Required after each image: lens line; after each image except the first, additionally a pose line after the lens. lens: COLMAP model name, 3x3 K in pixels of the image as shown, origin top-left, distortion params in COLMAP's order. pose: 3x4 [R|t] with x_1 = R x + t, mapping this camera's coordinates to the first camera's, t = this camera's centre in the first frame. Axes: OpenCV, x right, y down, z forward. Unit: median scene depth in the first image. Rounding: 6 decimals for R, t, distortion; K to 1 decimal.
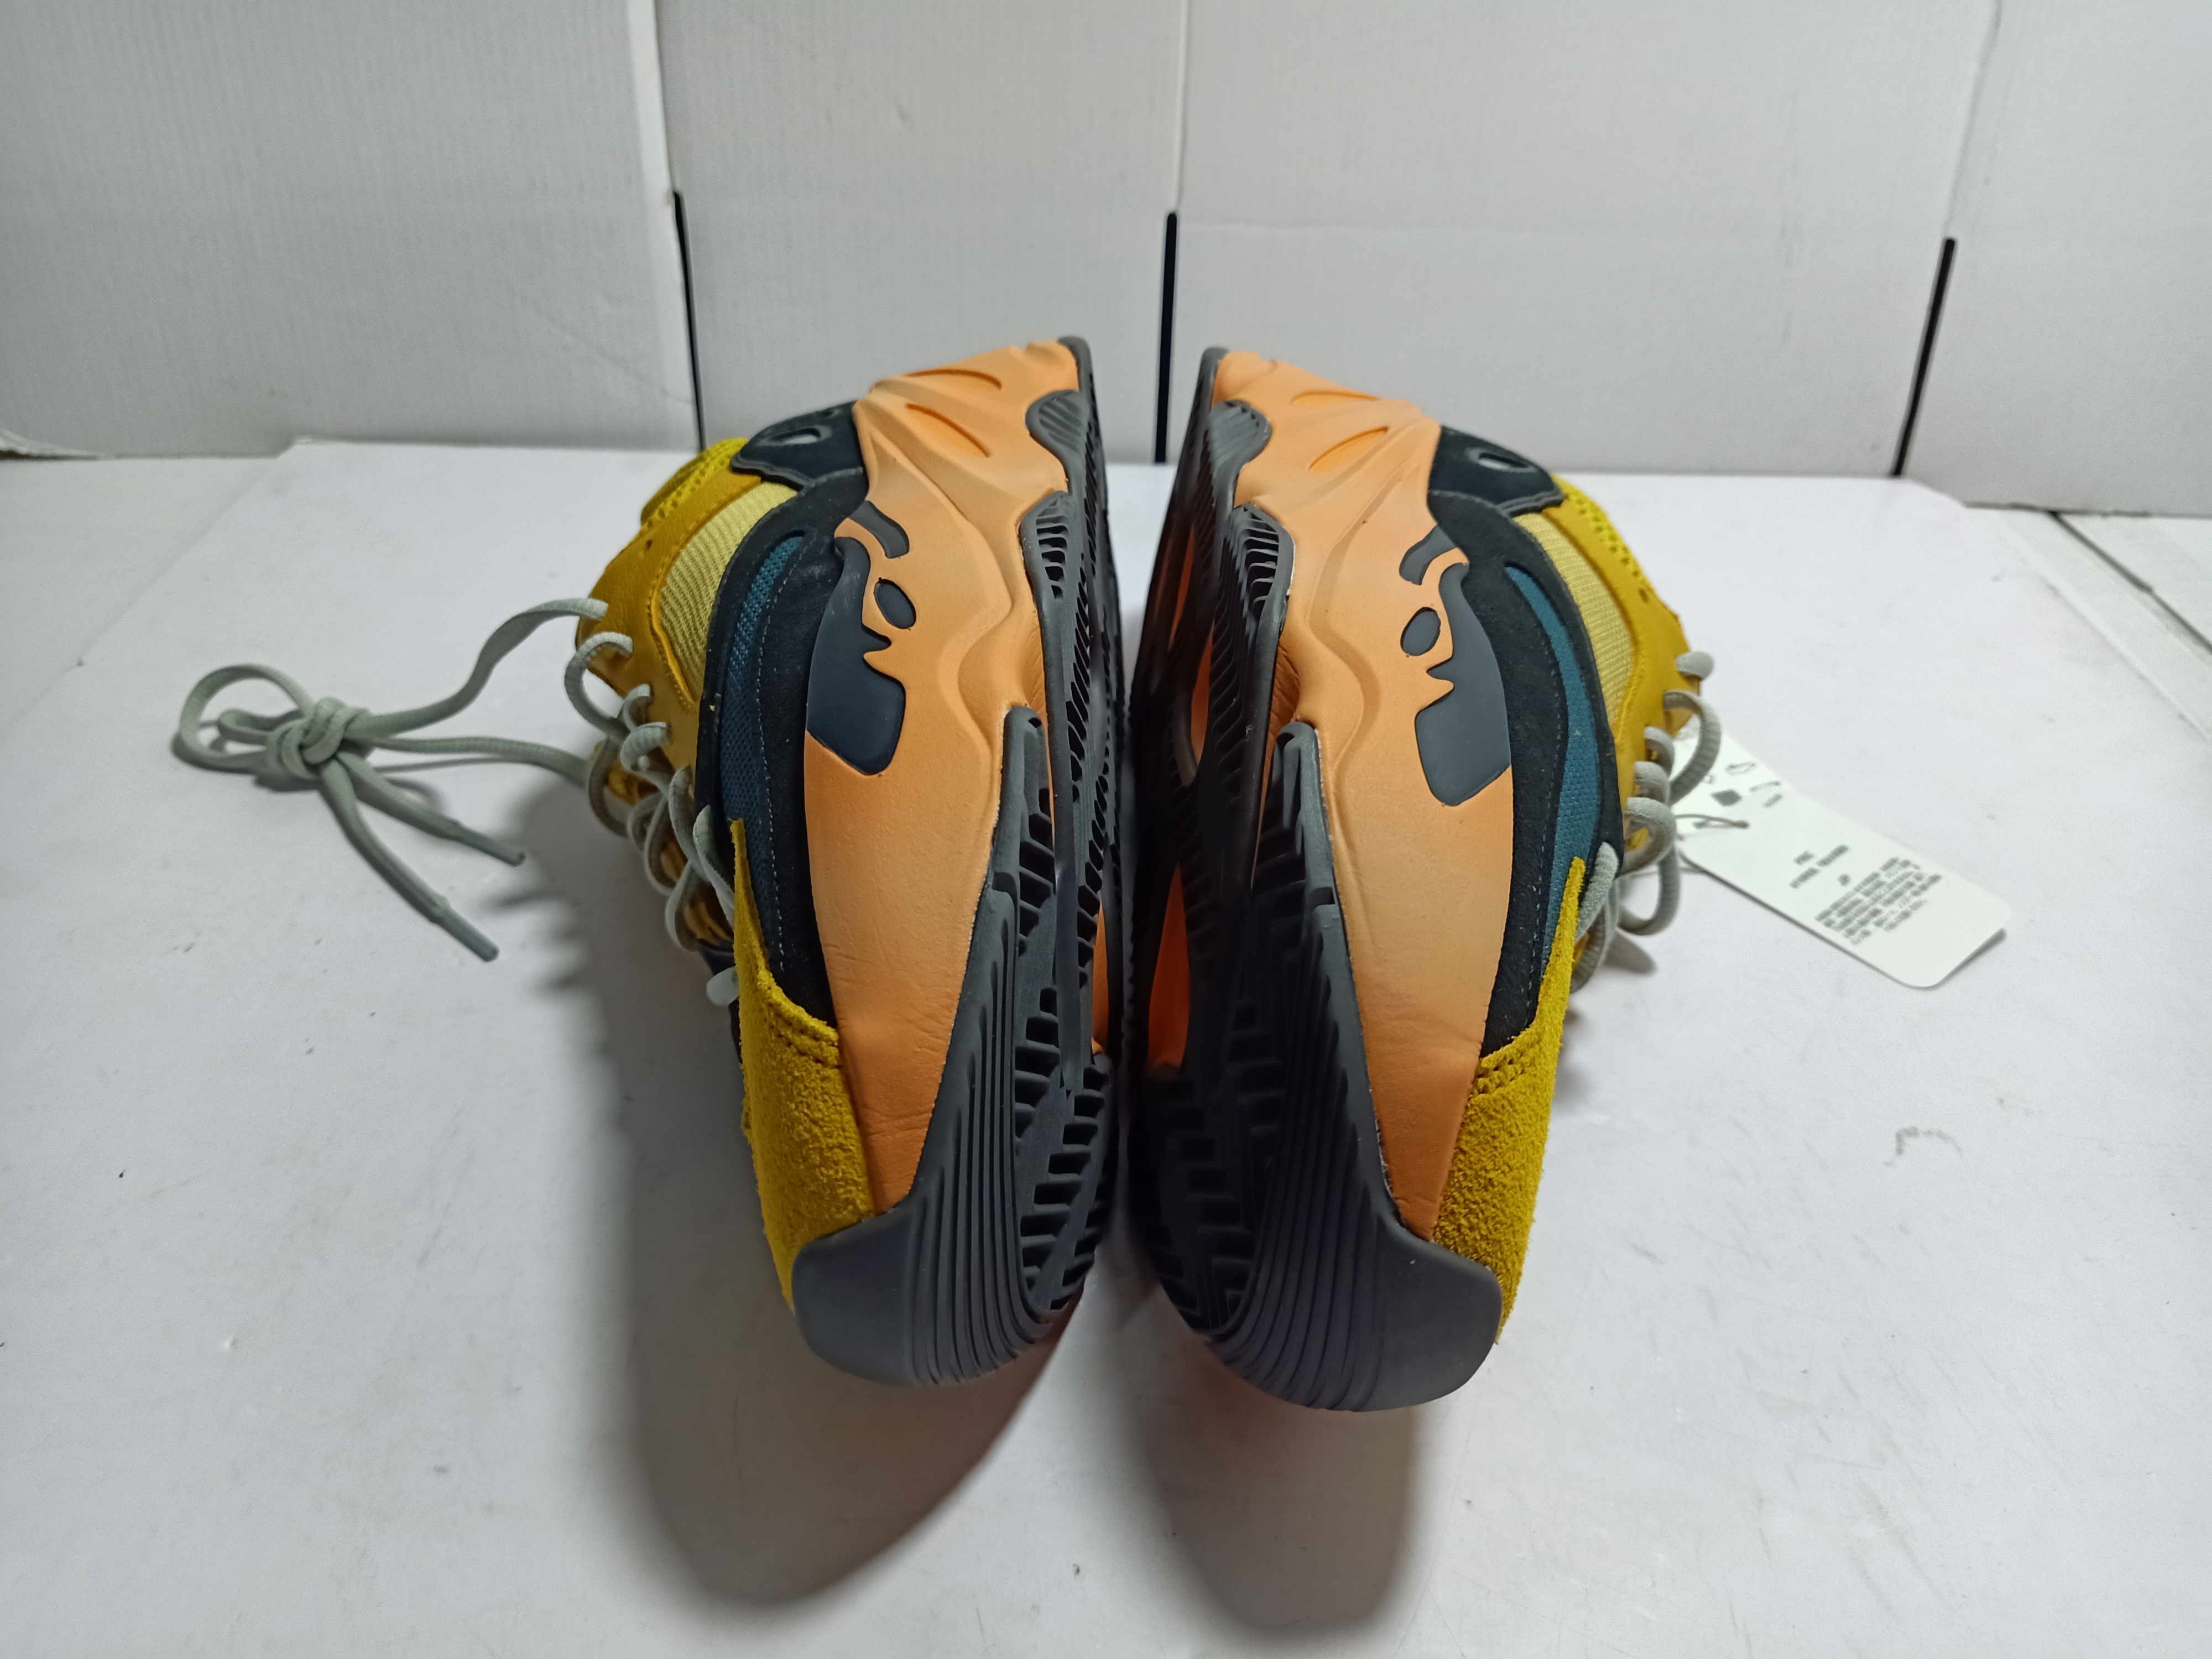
lens RADIAL K [[1662.7, 0, 1086.1], [0, 1662.7, 815.9], [0, 0, 1]] dist [0.035670, -0.088451]
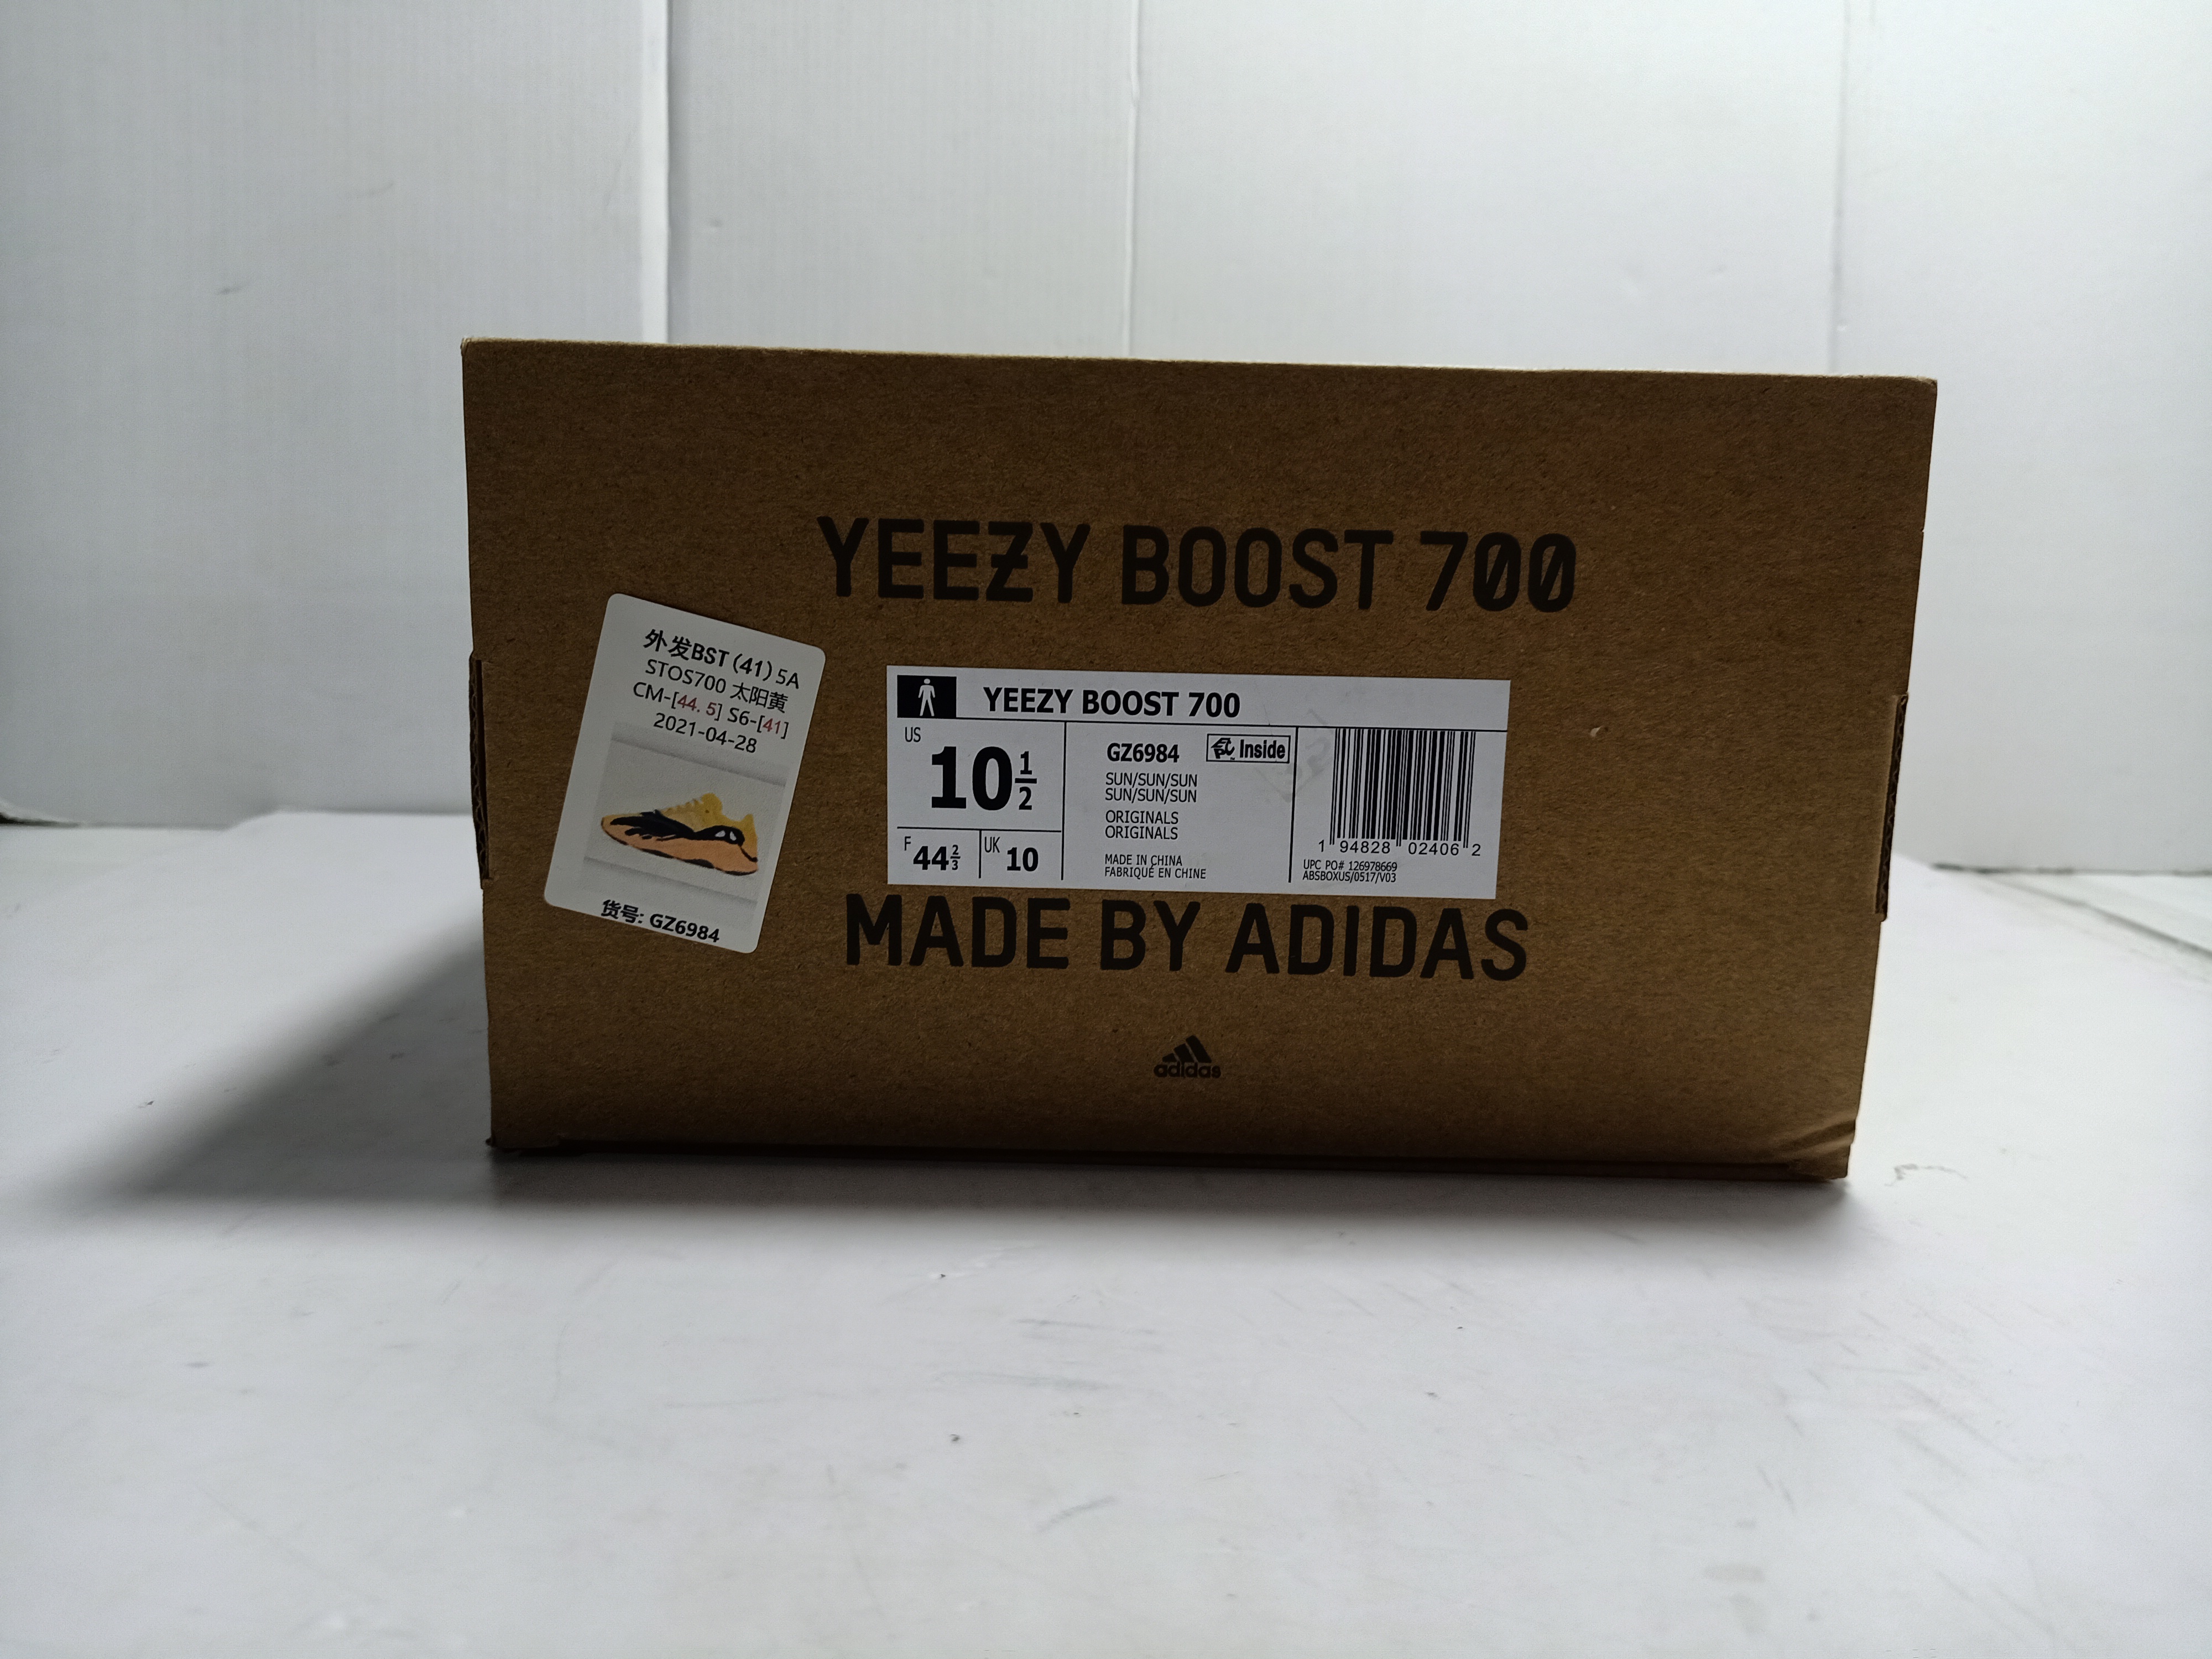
lens RADIAL K [[1662.7, 0, 1105.9], [0, 1662.7, 827.0], [0, 0, 1]] dist [0.035670, -0.088451]
pose [[0.999876, -0.005841, 0.014603, 0.027262], [0.011446, 0.907017, -0.420939, 0.247076], [-0.010786, 0.421054, 0.906971, 0.062950]]
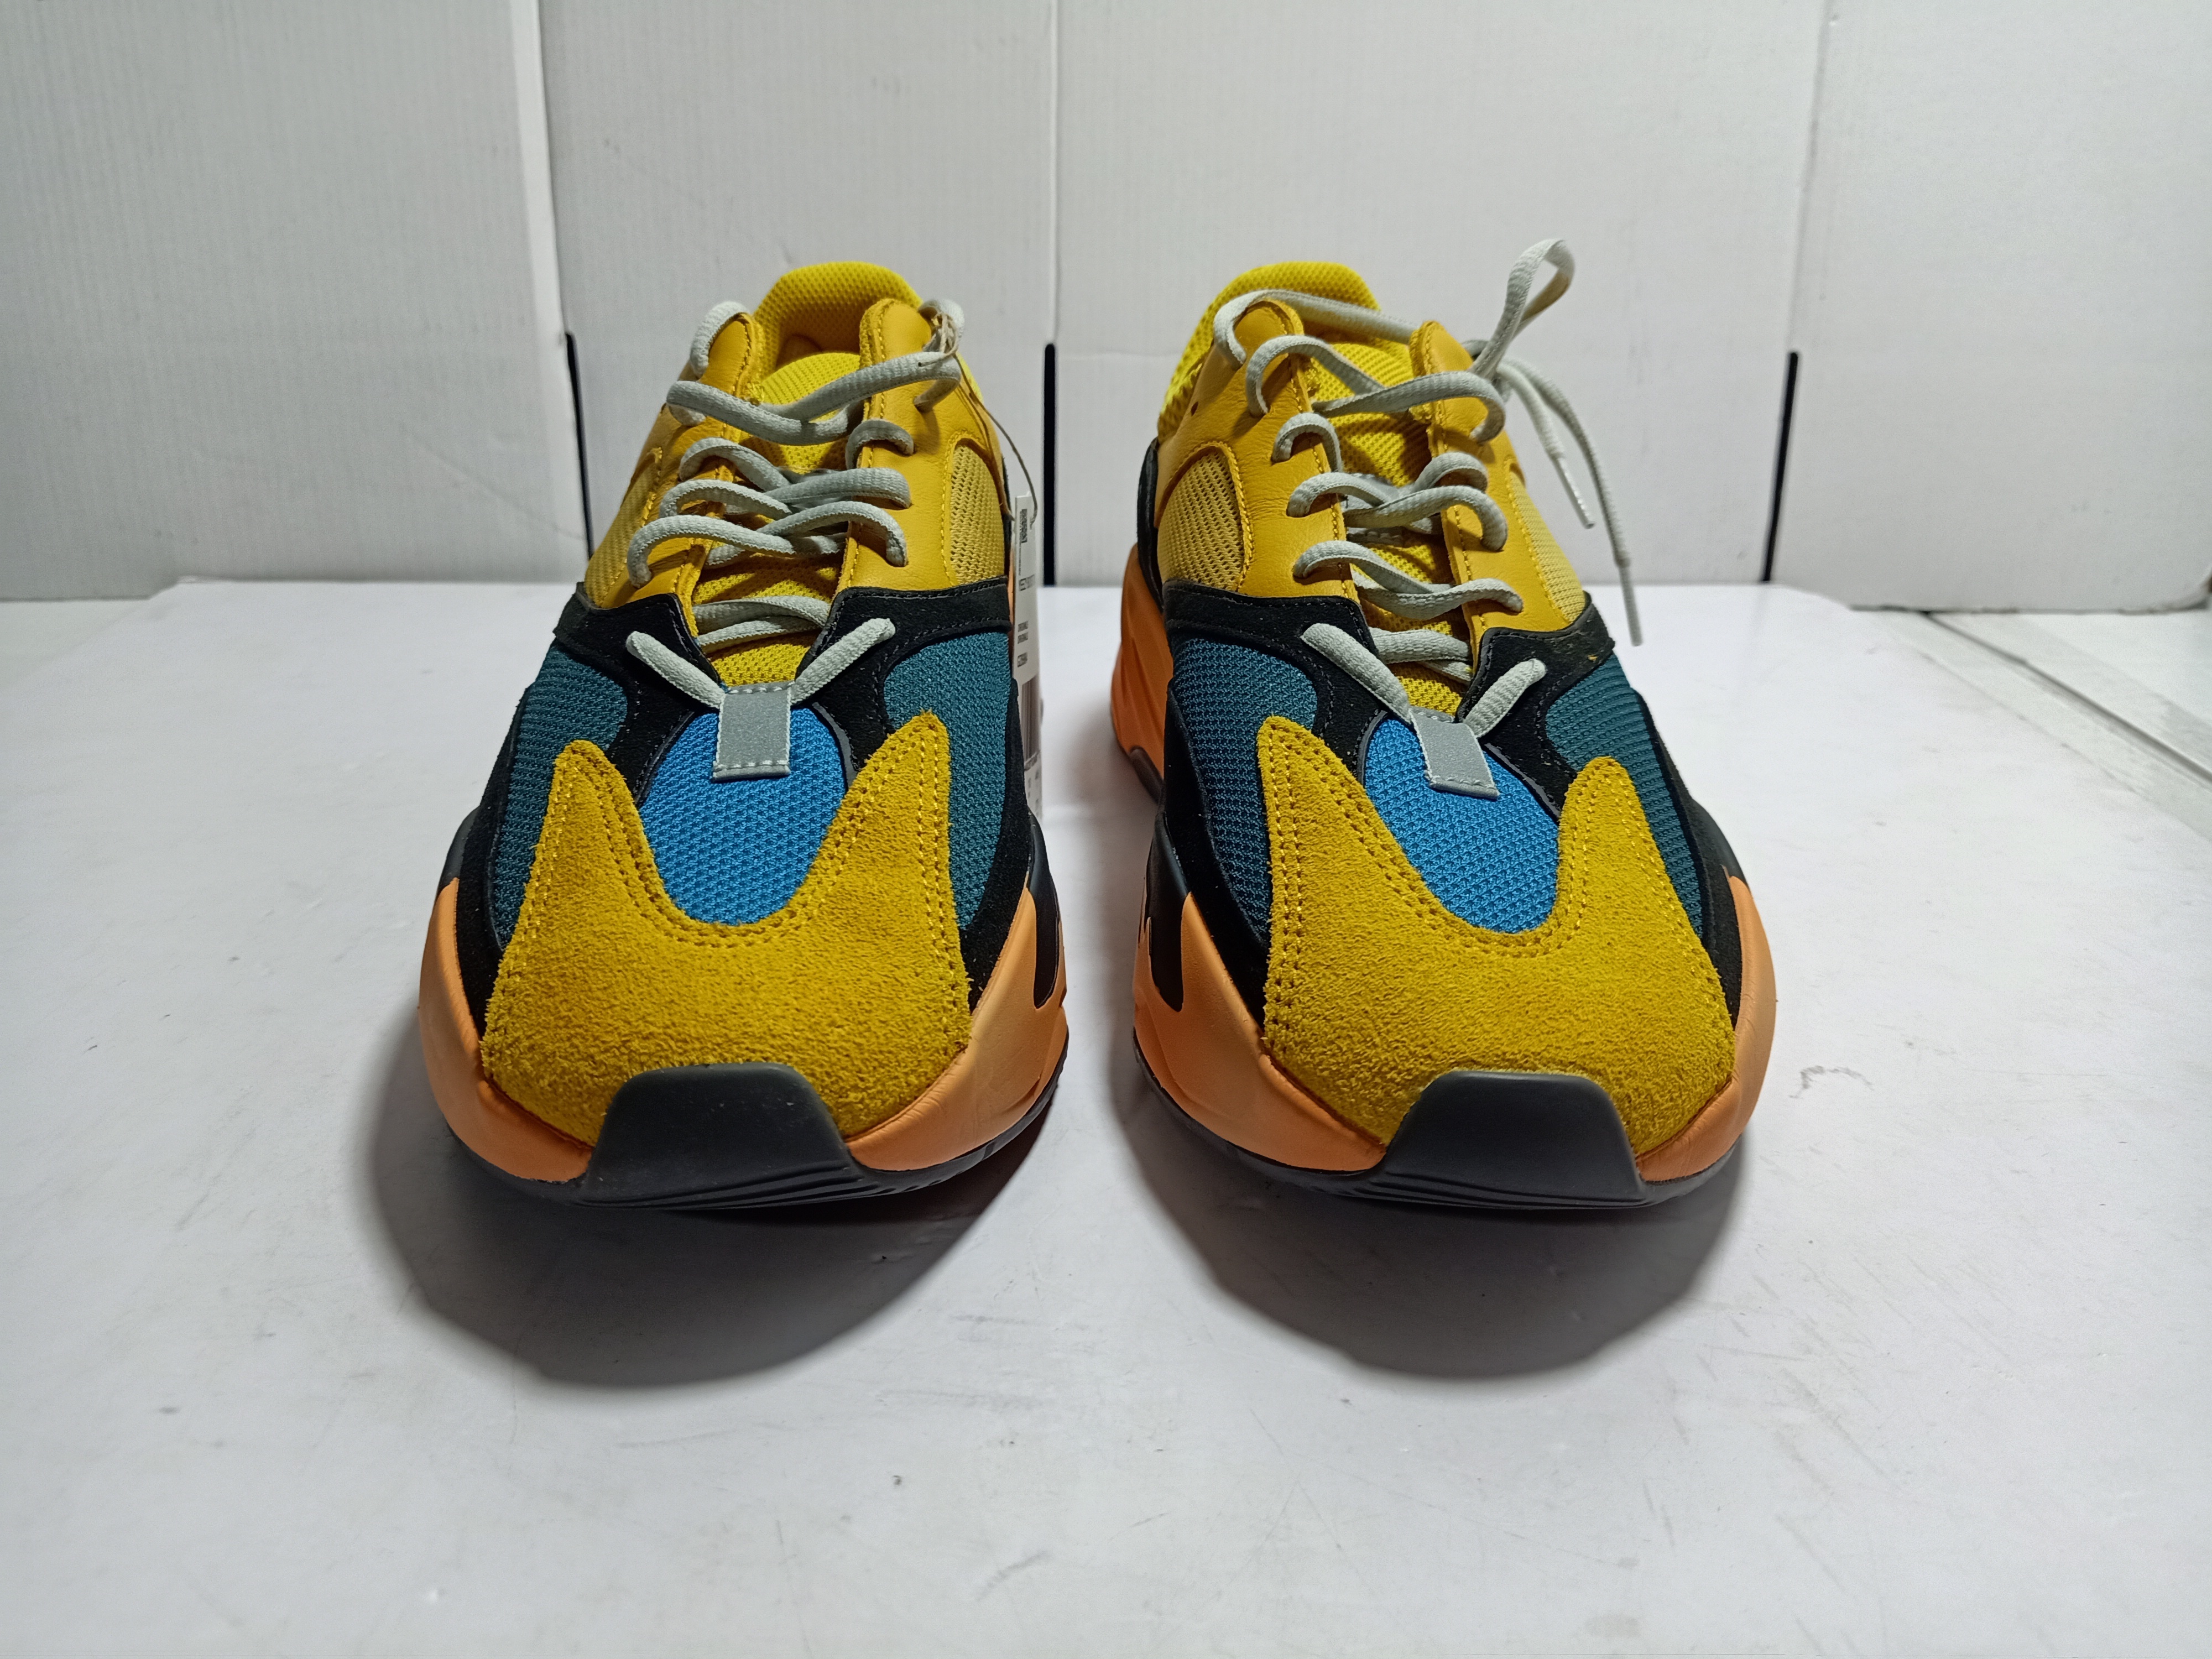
lens RADIAL K [[1662.7, 0, 1100.0], [0, 1662.7, 821.8], [0, 0, 1]] dist [0.035670, -0.088451]
pose [[0.998892, -0.028496, 0.037449, 0.036294], [0.035067, 0.981436, -0.188555, 0.133168], [-0.031380, 0.189659, 0.981348, 0.037864]]
